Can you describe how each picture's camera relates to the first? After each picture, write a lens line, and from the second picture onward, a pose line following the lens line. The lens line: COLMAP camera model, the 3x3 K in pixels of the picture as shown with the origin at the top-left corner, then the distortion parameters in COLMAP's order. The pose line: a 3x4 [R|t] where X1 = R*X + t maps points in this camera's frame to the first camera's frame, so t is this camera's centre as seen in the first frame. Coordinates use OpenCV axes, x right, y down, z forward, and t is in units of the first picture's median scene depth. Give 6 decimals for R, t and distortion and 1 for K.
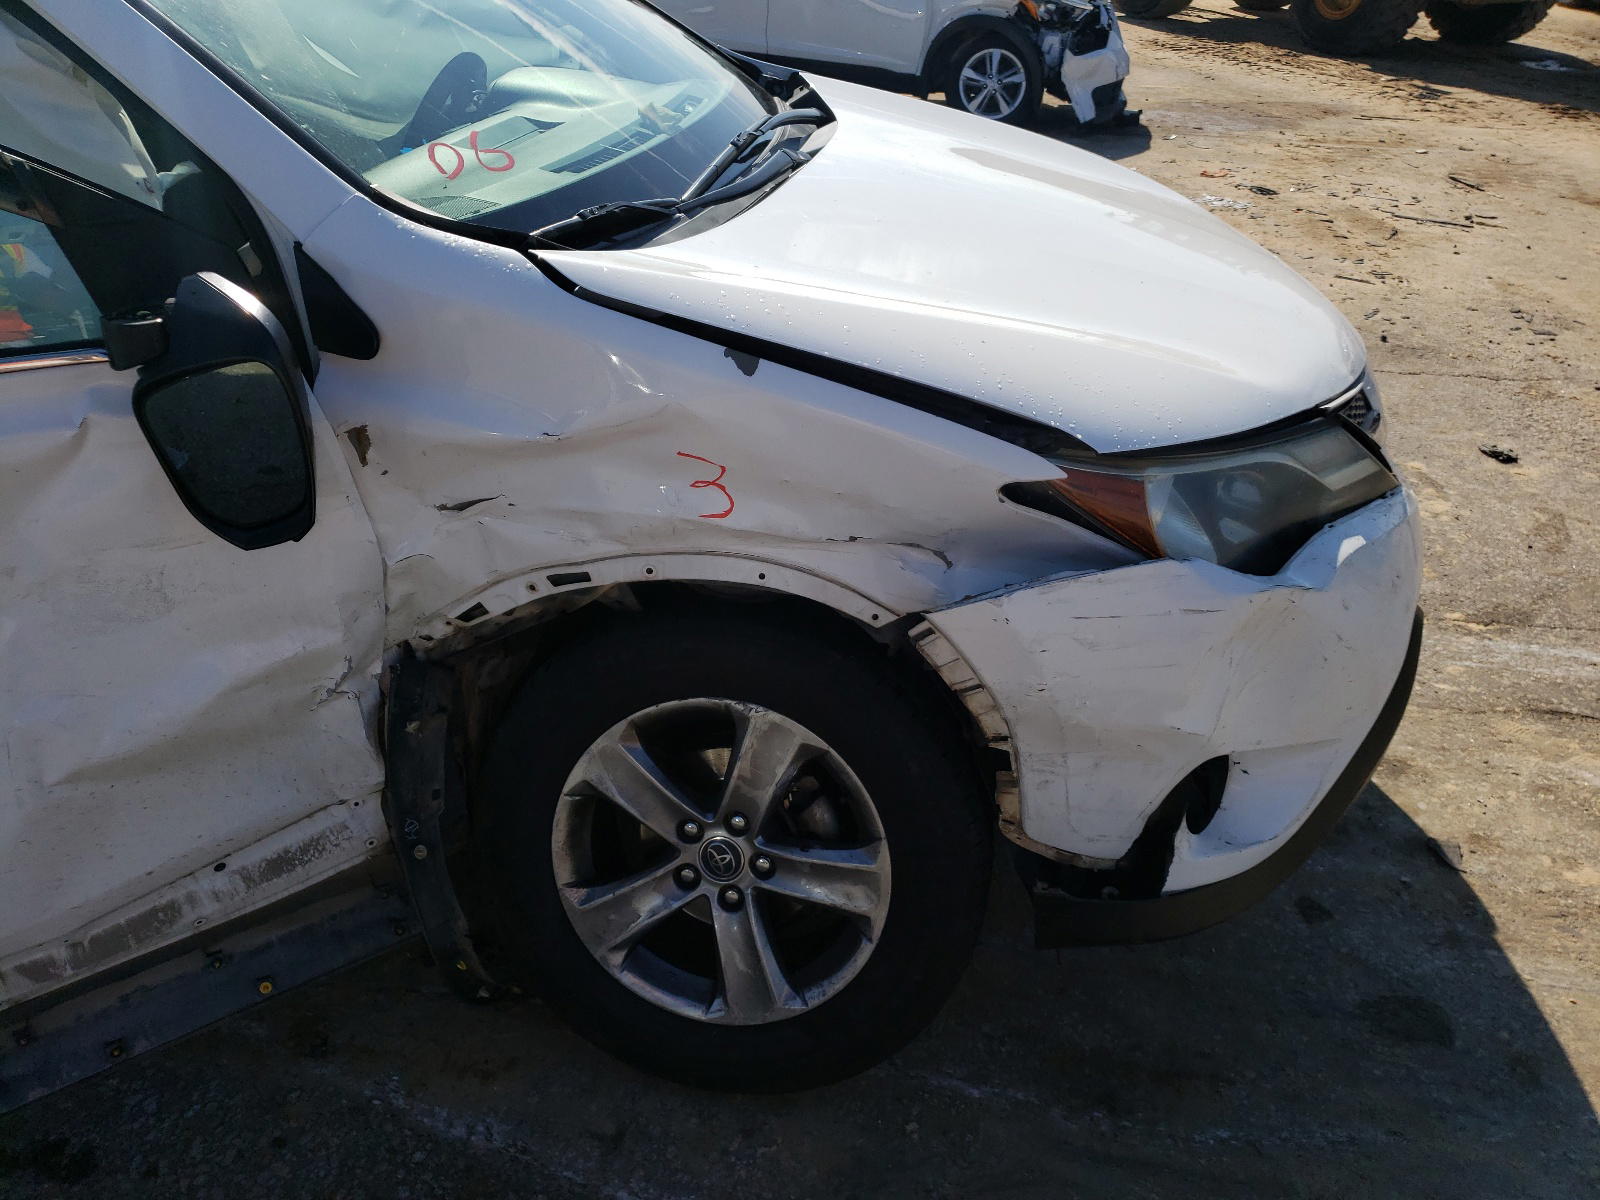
lens RADIAL K [[1201.7, 0, 800.0], [0, 1201.7, 600.0], [0, 0, 1]] dist [0.058190, -0.071216]
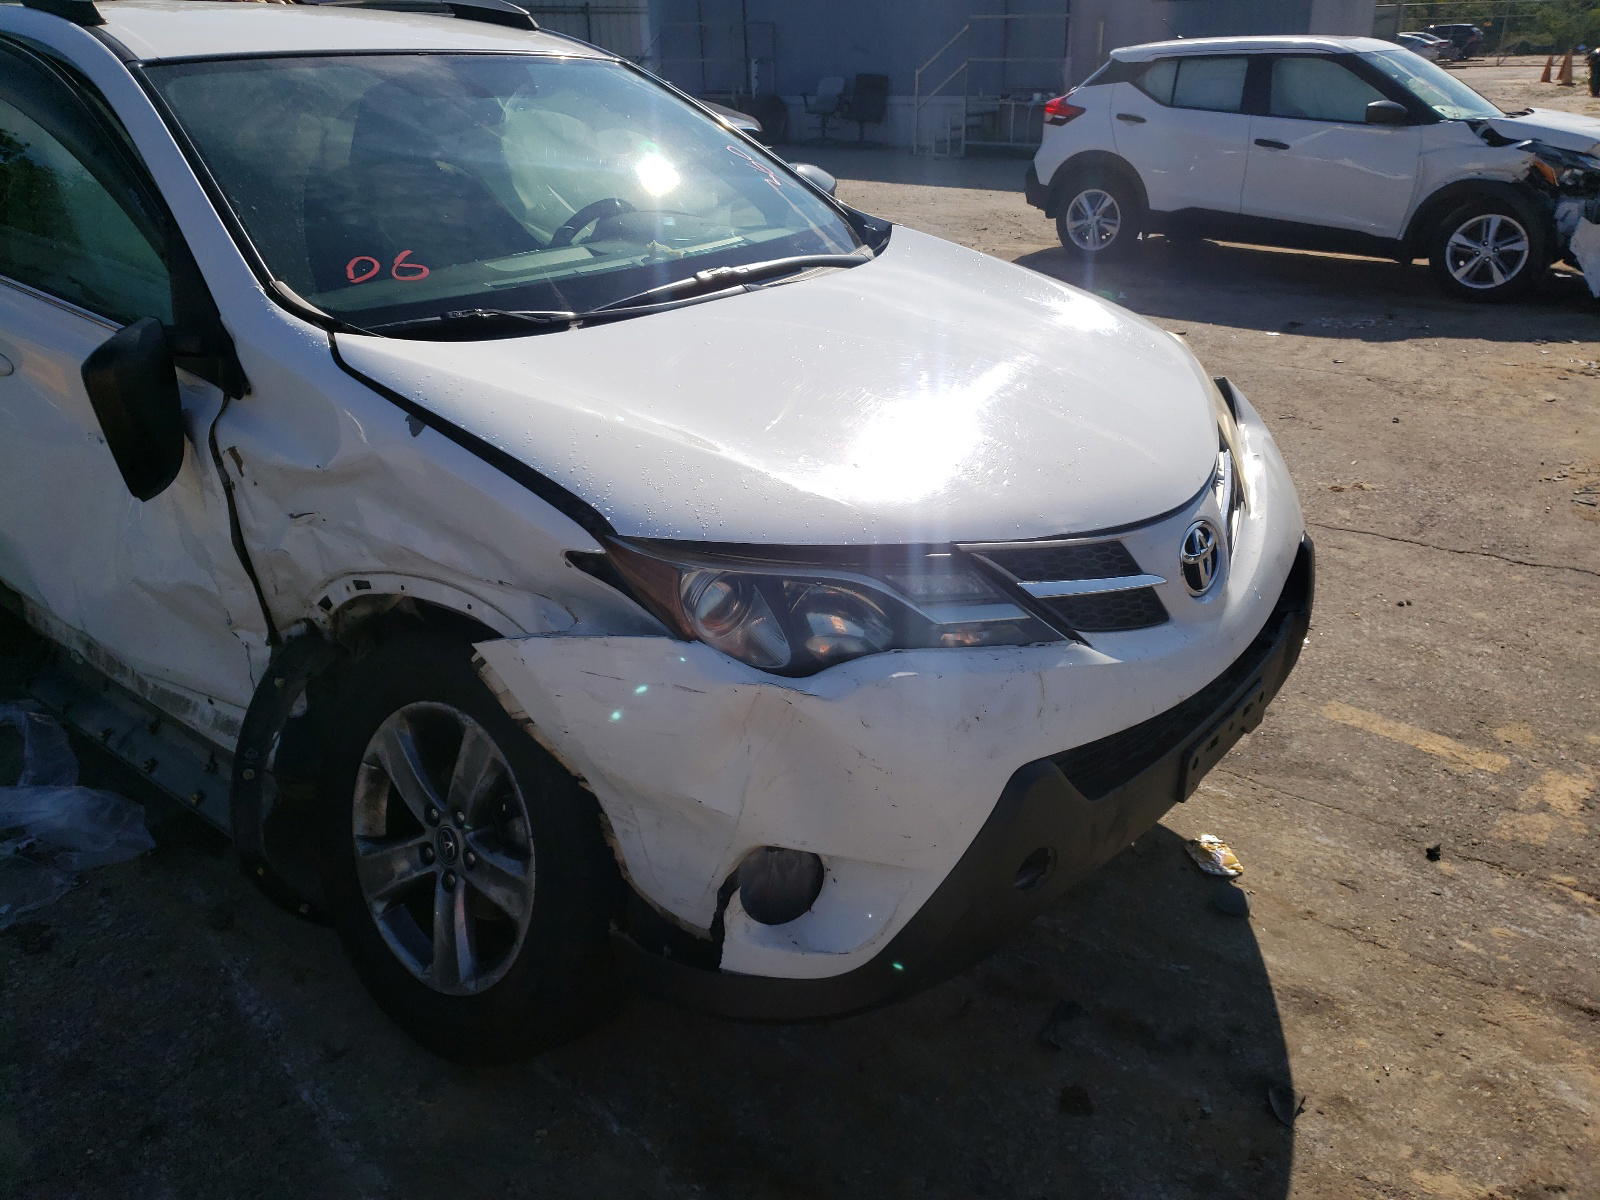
lens RADIAL K [[1206.8, 0, 800.0], [0, 1206.8, 600.0], [0, 0, 1]] dist [0.010252, 0.003439]
pose [[0.887990, 0.164620, -0.429388, 0.698820], [-0.211293, 0.975390, -0.063012, -0.018106], [0.408447, 0.146681, 0.900919, 0.034758]]
